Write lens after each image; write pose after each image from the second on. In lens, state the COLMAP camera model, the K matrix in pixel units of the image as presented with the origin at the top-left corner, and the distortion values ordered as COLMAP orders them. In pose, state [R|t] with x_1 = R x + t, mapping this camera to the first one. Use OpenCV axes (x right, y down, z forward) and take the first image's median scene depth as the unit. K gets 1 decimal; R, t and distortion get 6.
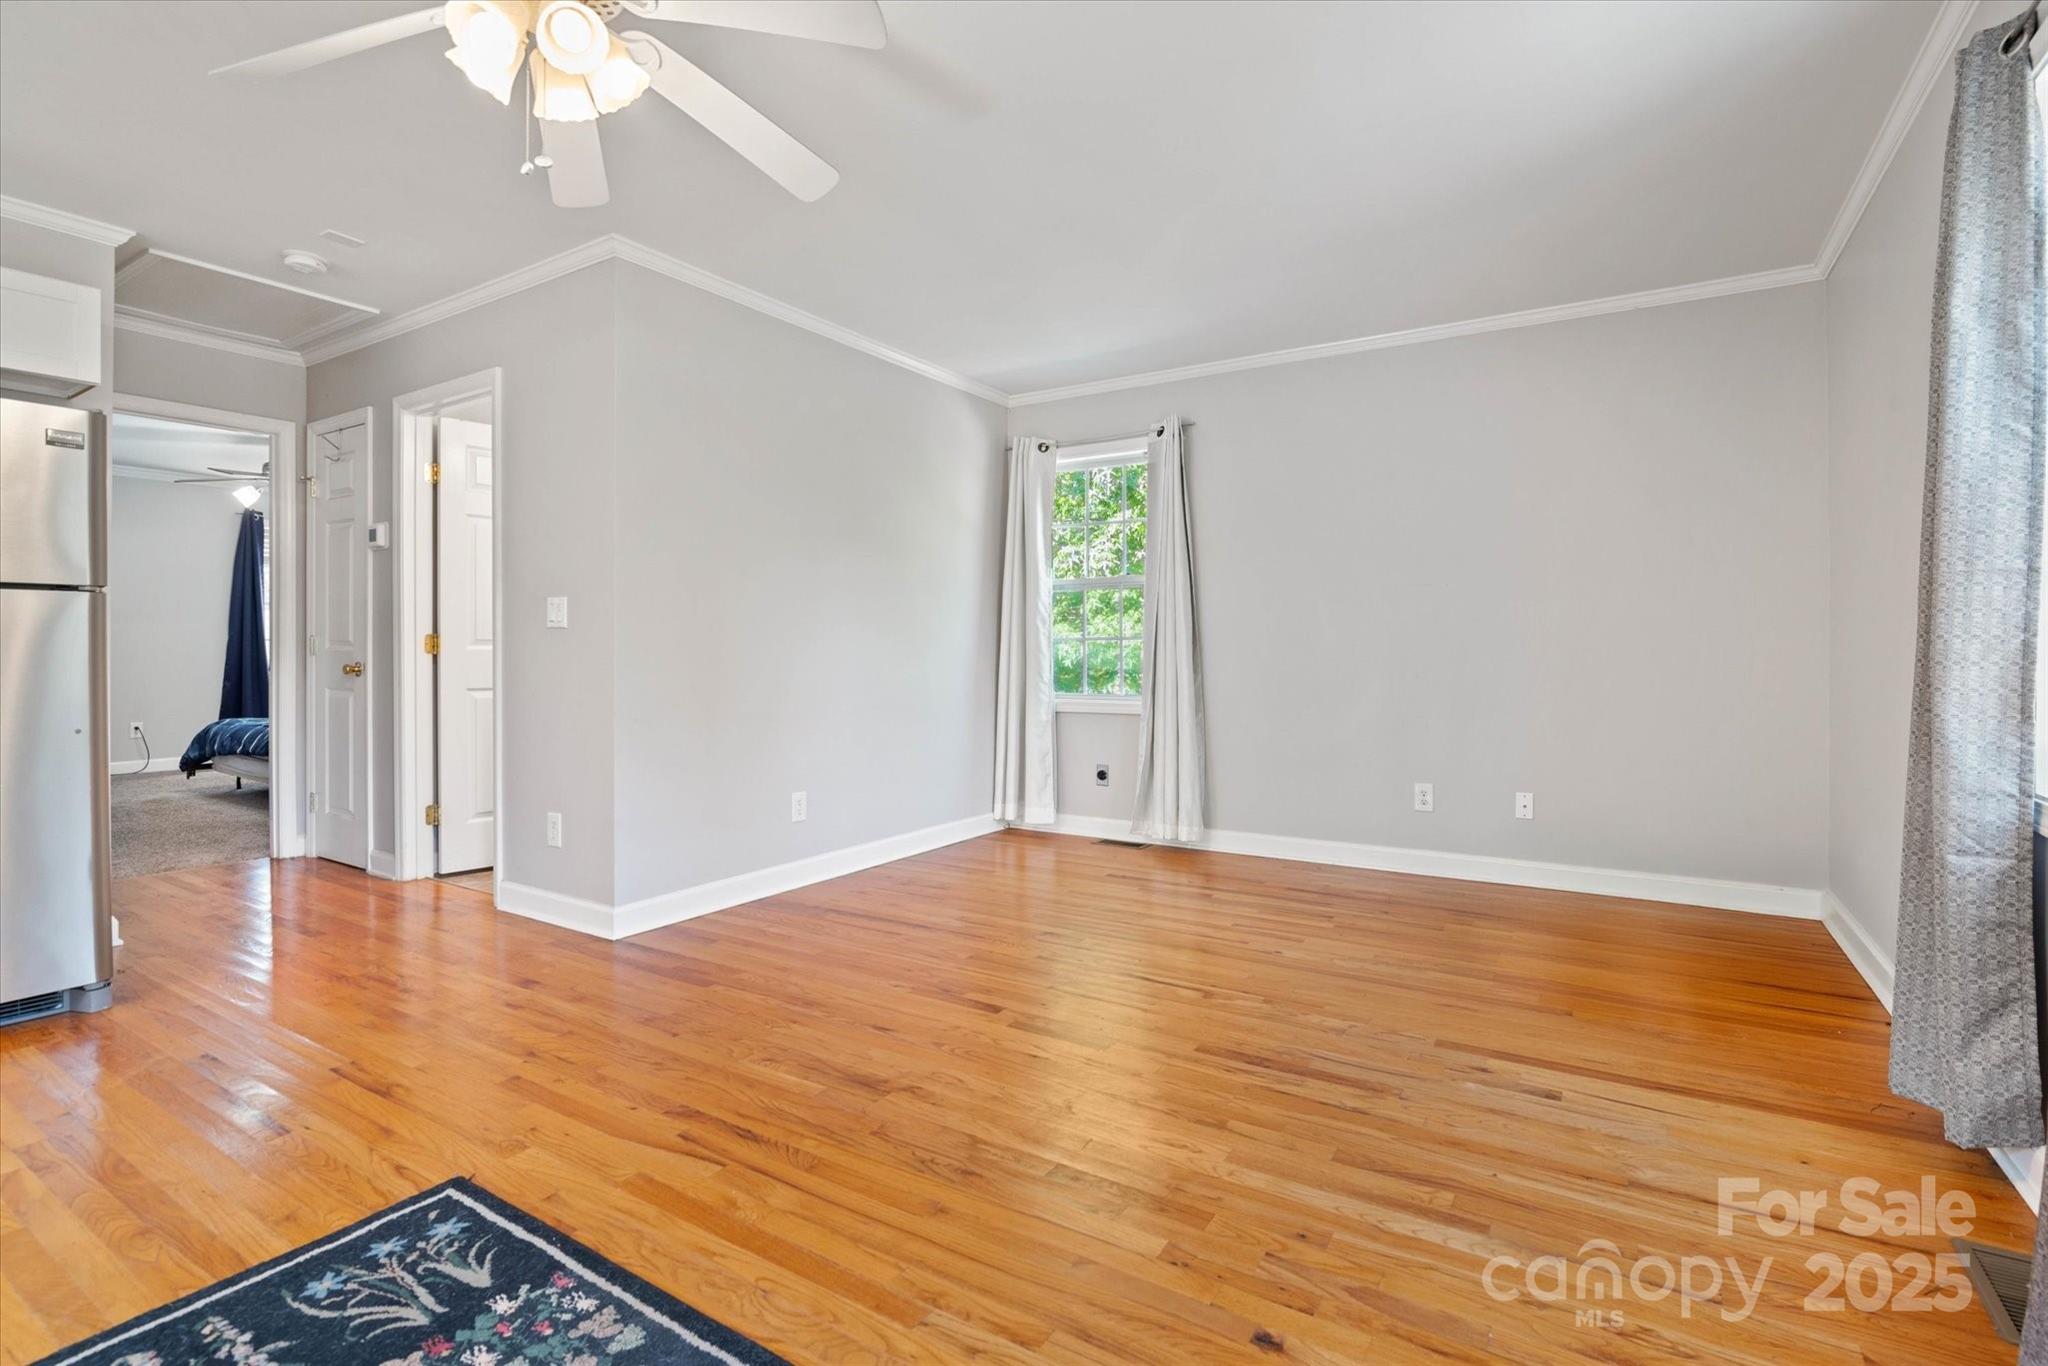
lens RADIAL K [[952.8, 0, 1031.7], [0, 952.8, 660.2], [0, 0, 1]] dist [-0.001828, -0.000300]
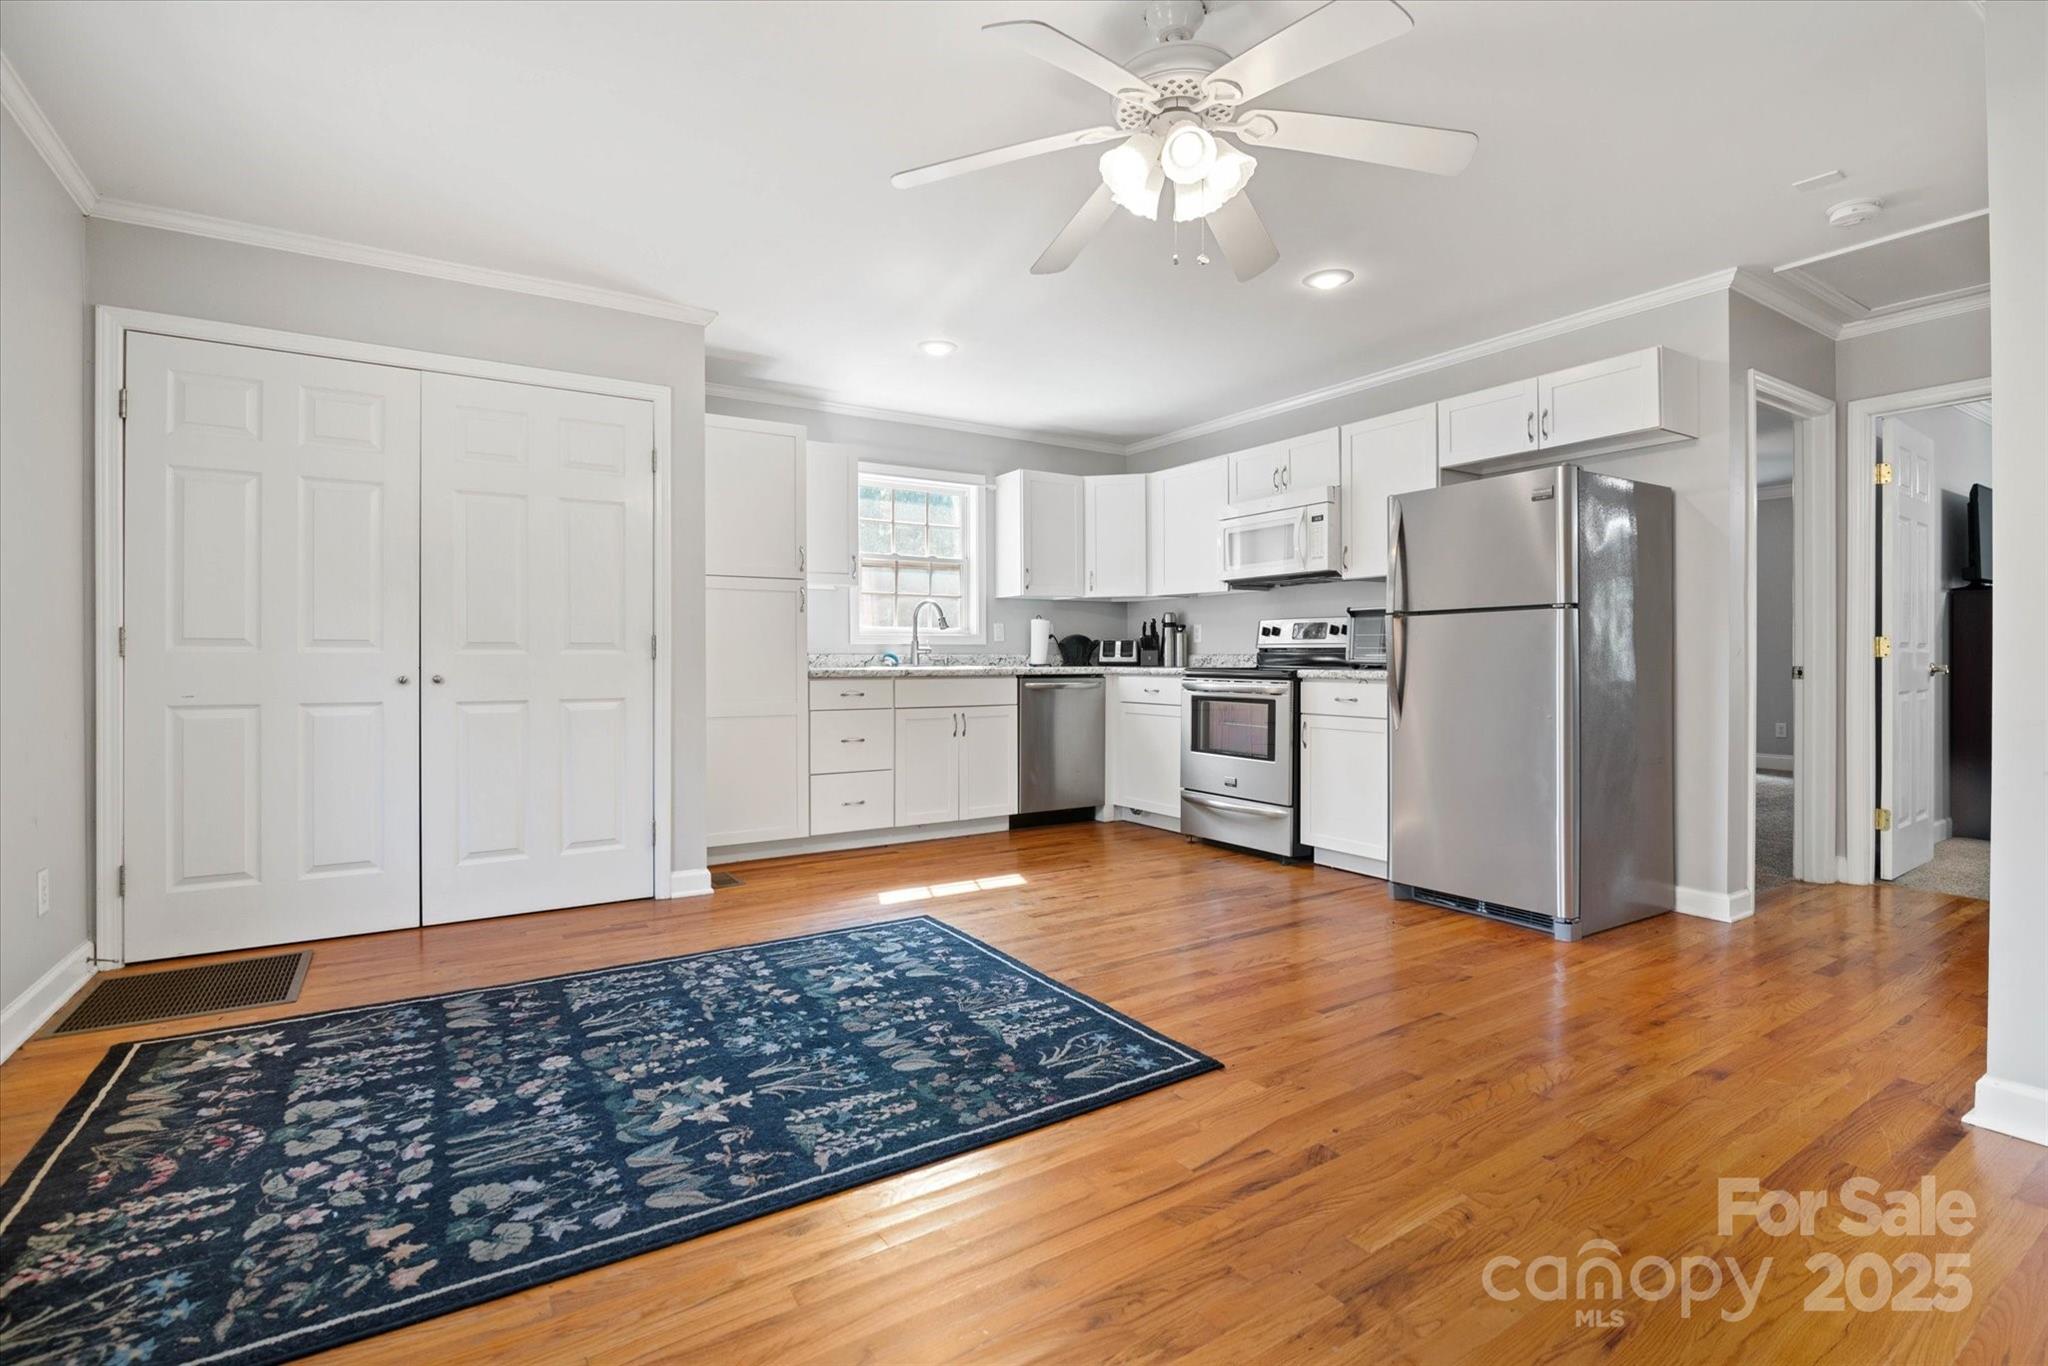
lens RADIAL K [[952.8, 0, 1031.7], [0, 952.8, 660.2], [0, 0, 1]] dist [-0.001828, -0.000300]
pose [[-0.414673, 0.003033, -0.909966, 0.735371], [-0.002104, 0.999989, 0.004292, -0.011486], [0.909968, 0.003694, -0.414662, 1.403647]]
